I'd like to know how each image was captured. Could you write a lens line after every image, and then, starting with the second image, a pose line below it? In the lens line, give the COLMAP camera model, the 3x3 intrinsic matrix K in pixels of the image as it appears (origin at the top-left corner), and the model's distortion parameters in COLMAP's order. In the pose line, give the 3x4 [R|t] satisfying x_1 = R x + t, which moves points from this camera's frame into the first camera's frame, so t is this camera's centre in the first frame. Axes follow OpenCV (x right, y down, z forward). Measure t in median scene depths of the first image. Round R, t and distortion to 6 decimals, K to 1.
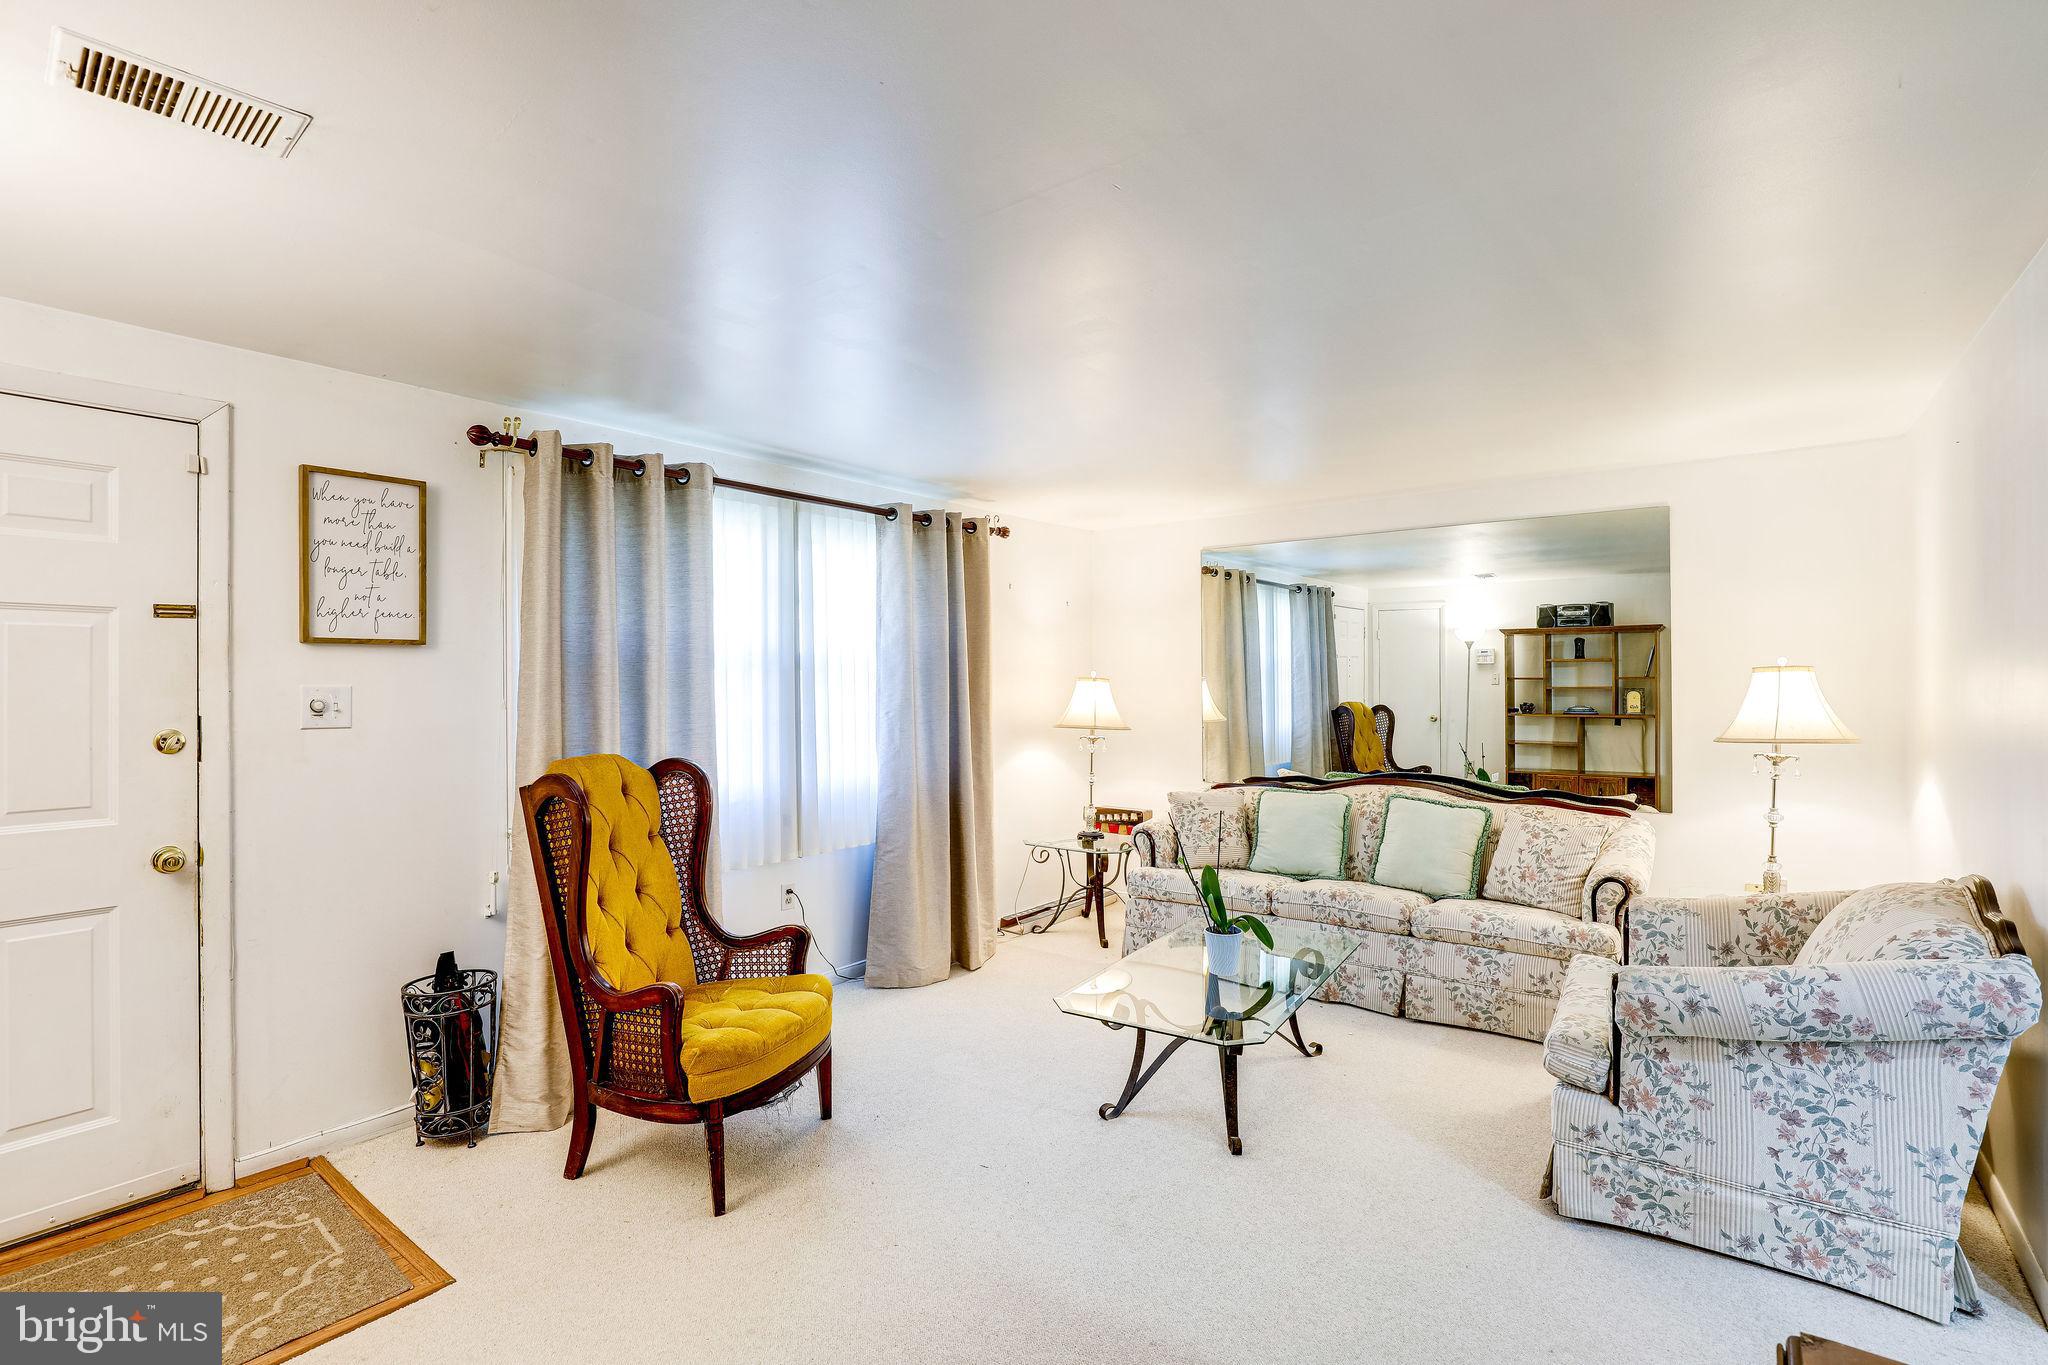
lens RADIAL K [[945.7, 0, 1021.9], [0, 945.7, 679.7], [0, 0, 1]] dist [-0.025575, 0.008378]
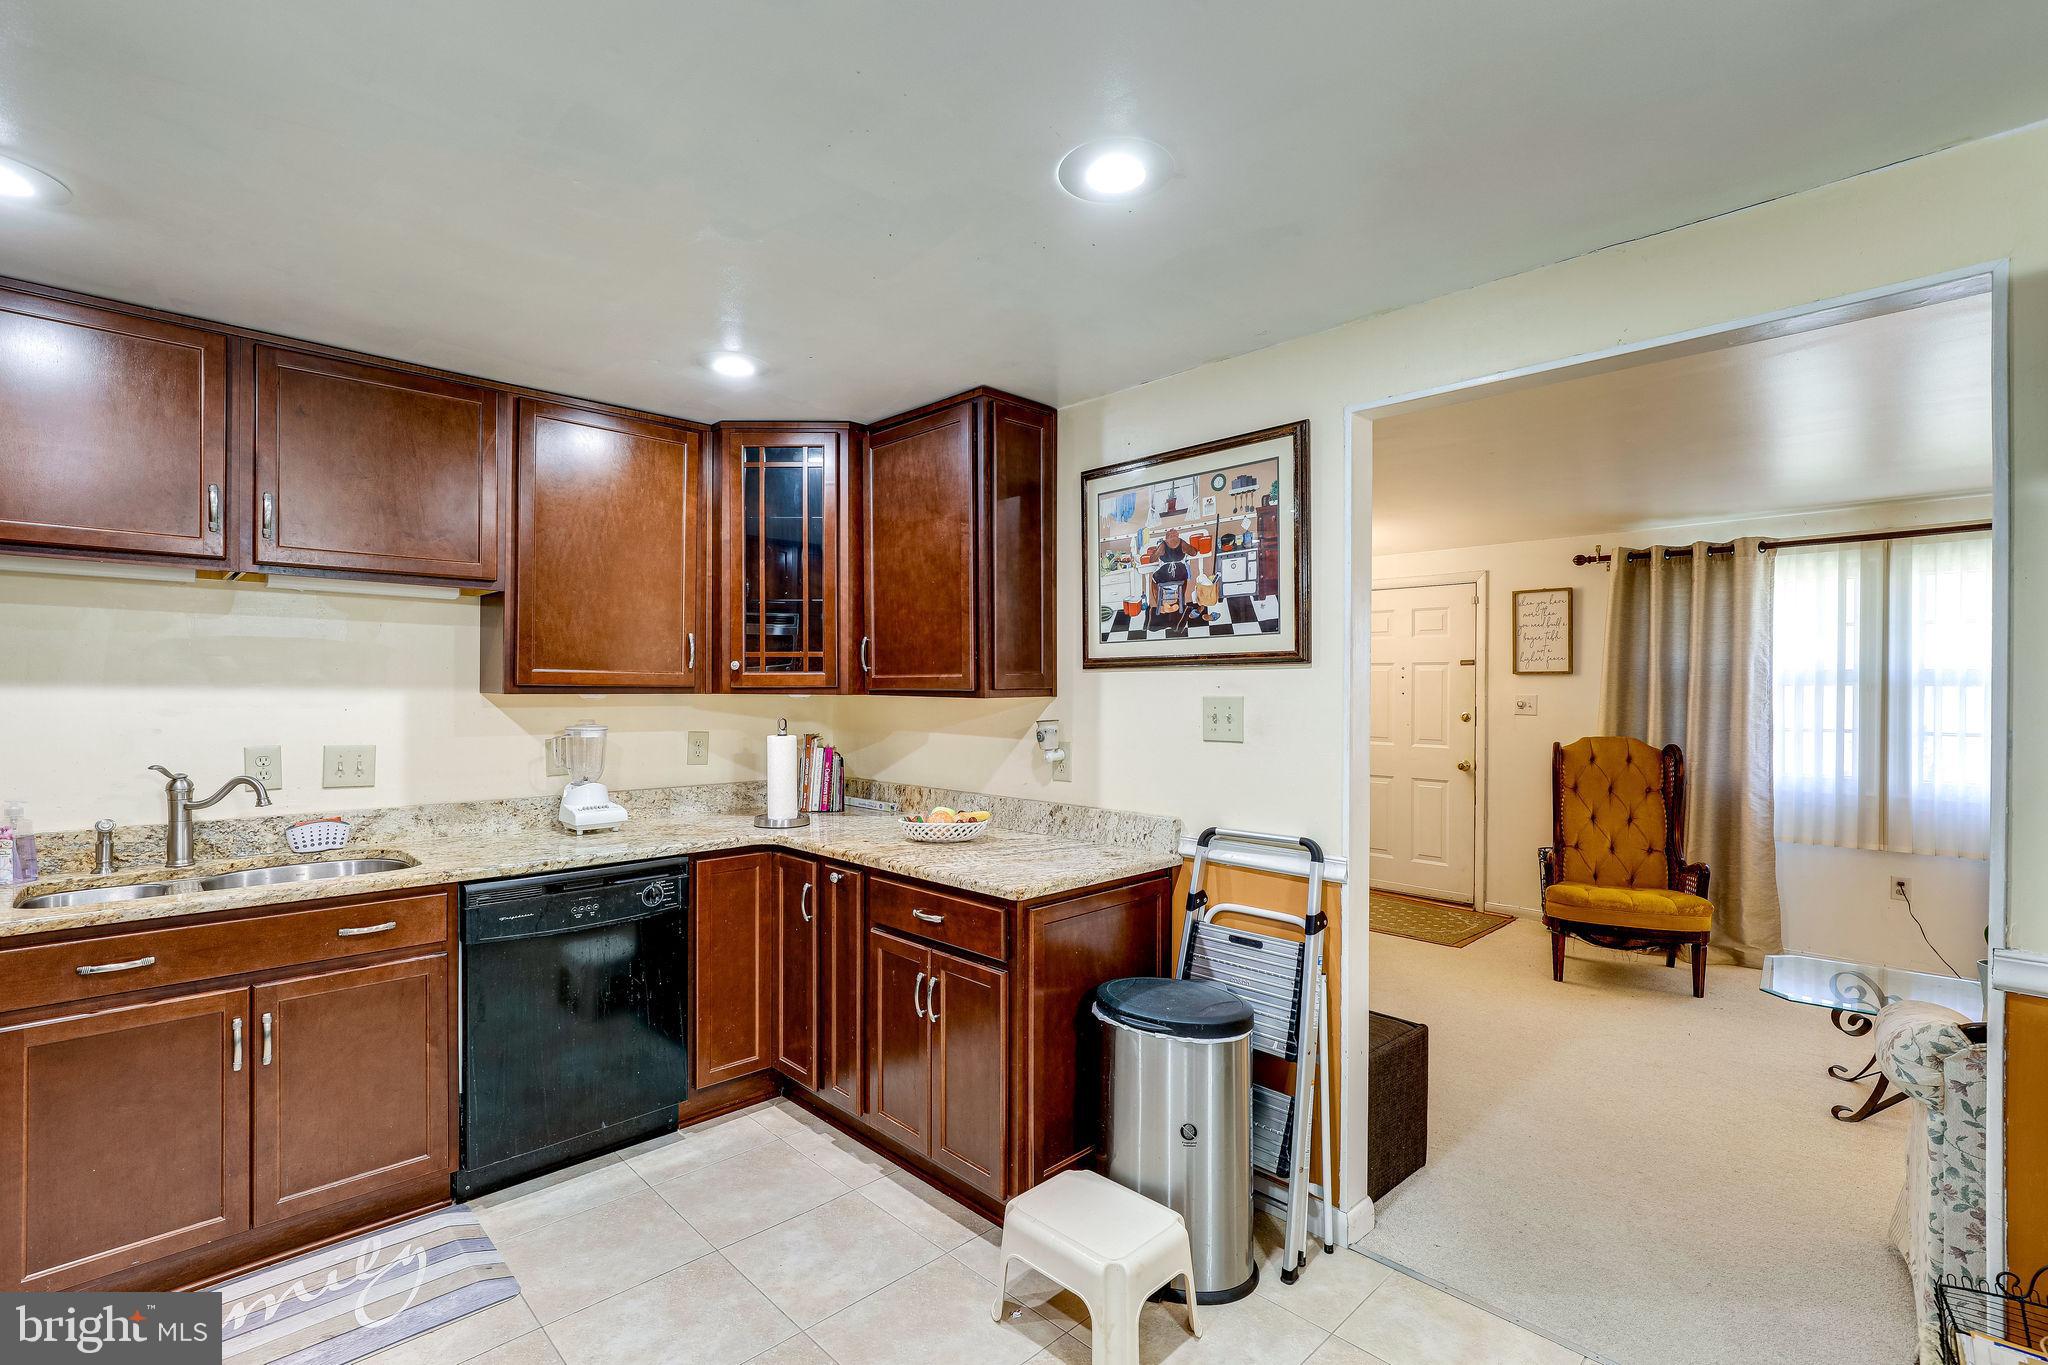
lens RADIAL K [[923.6, 0, 1026.6], [0, 923.6, 695.4], [0, 0, 1]] dist [-0.008521, 0.000498]
pose [[-0.138627, 0.011100, -0.990283, 1.041067], [-0.003719, 0.999924, 0.011728, -0.008393], [0.990338, 0.005309, -0.138575, 0.132058]]
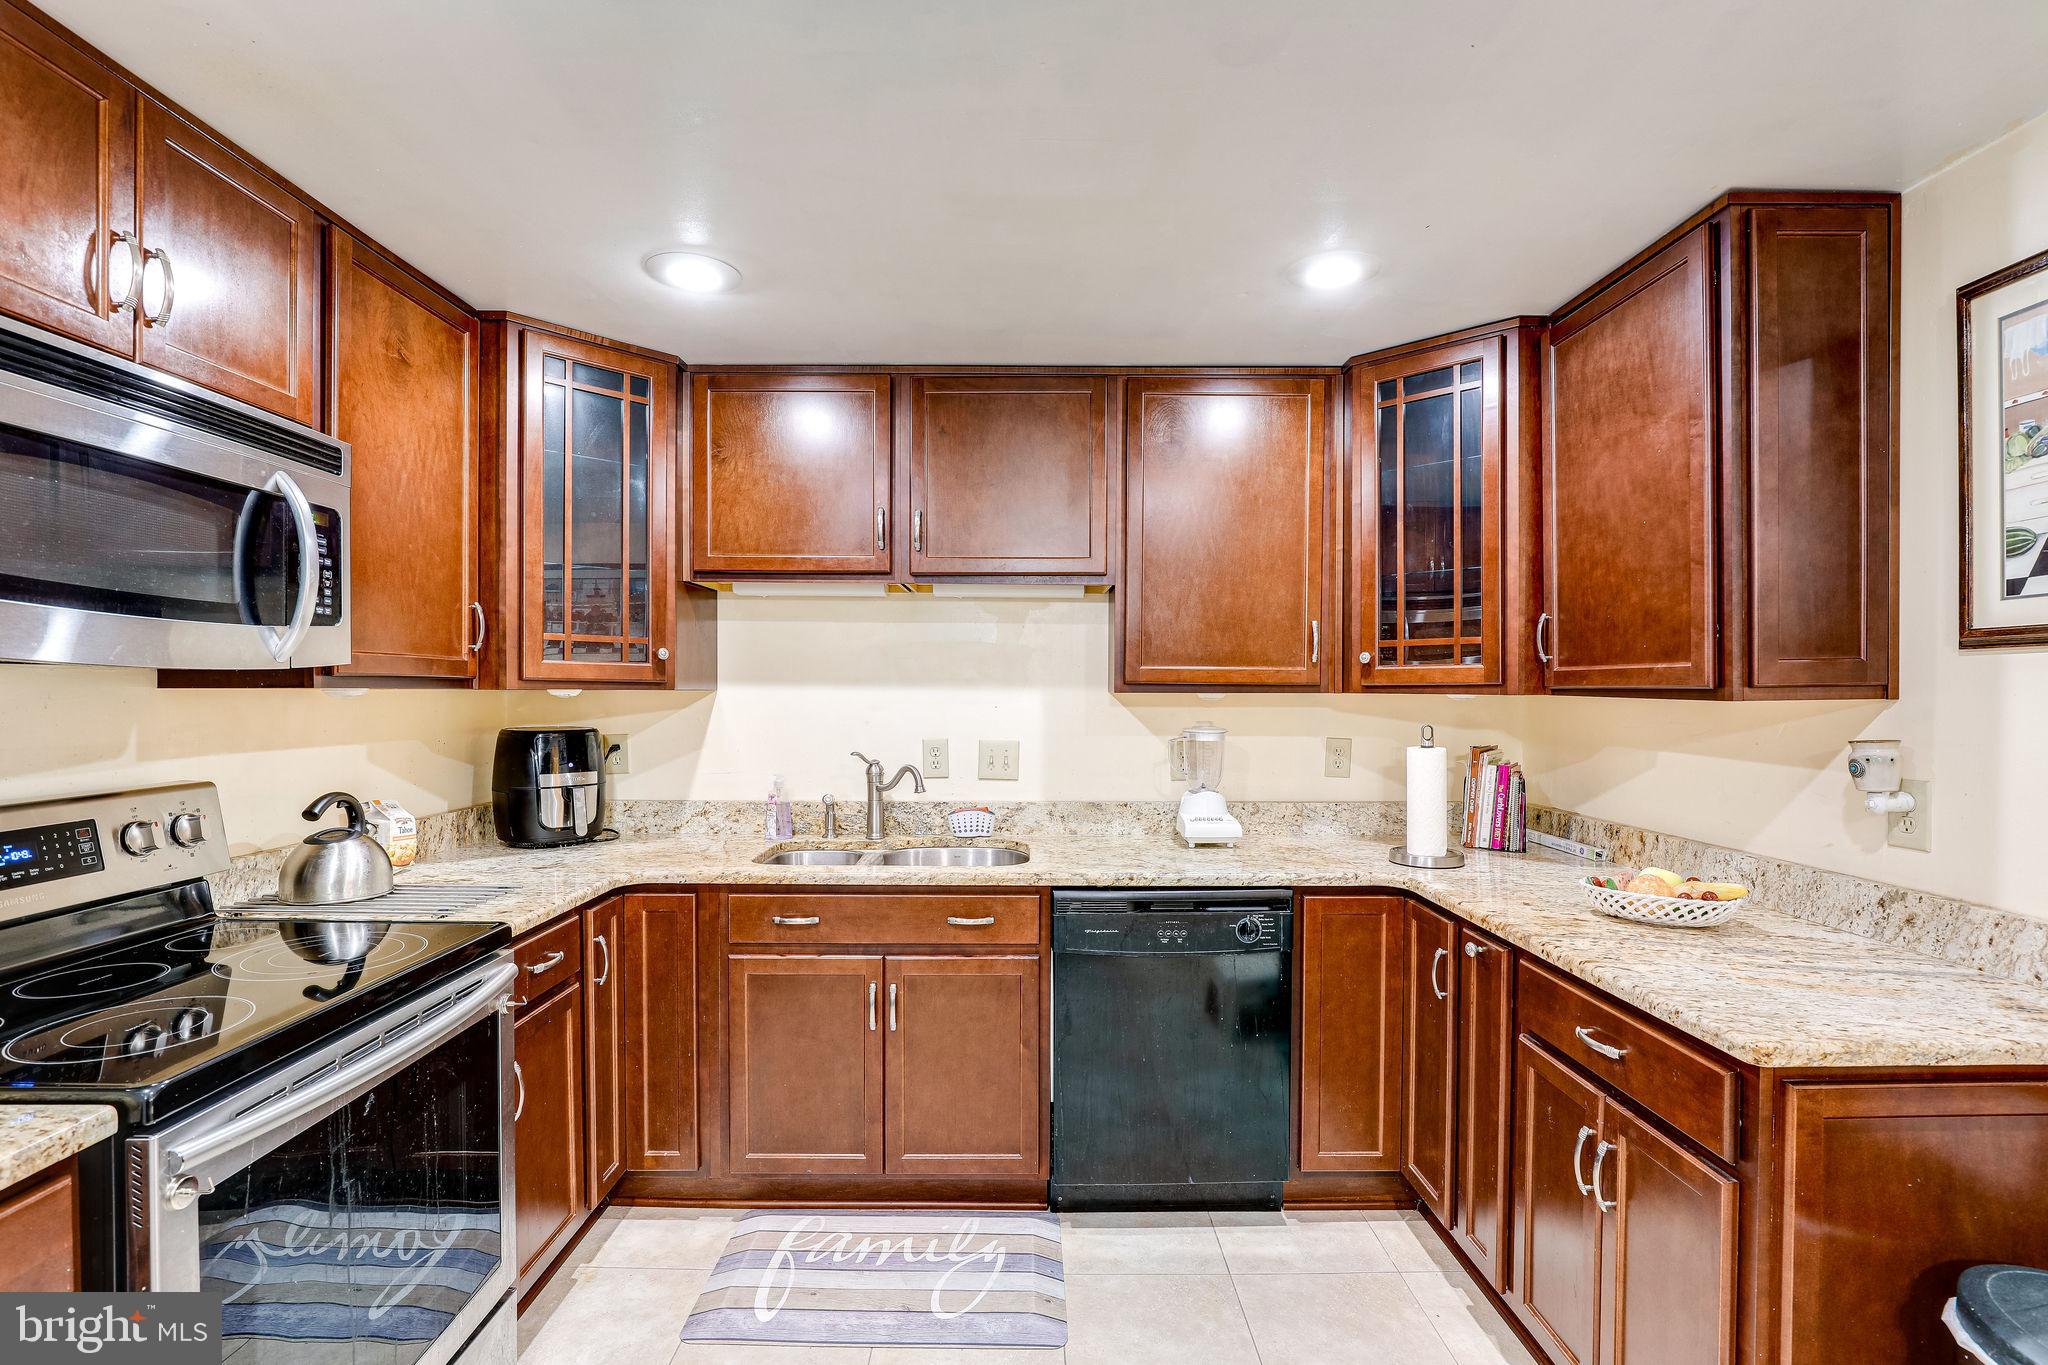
lens RADIAL K [[948.3, 0, 1023.0], [0, 948.3, 702.3], [0, 0, 1]] dist [-0.025836, 0.007157]
pose [[-0.790363, 0.013700, -0.612486, 0.869471], [0.001927, 0.999801, 0.019877, -0.006533], [0.612636, 0.014530, -0.790231, 0.145527]]
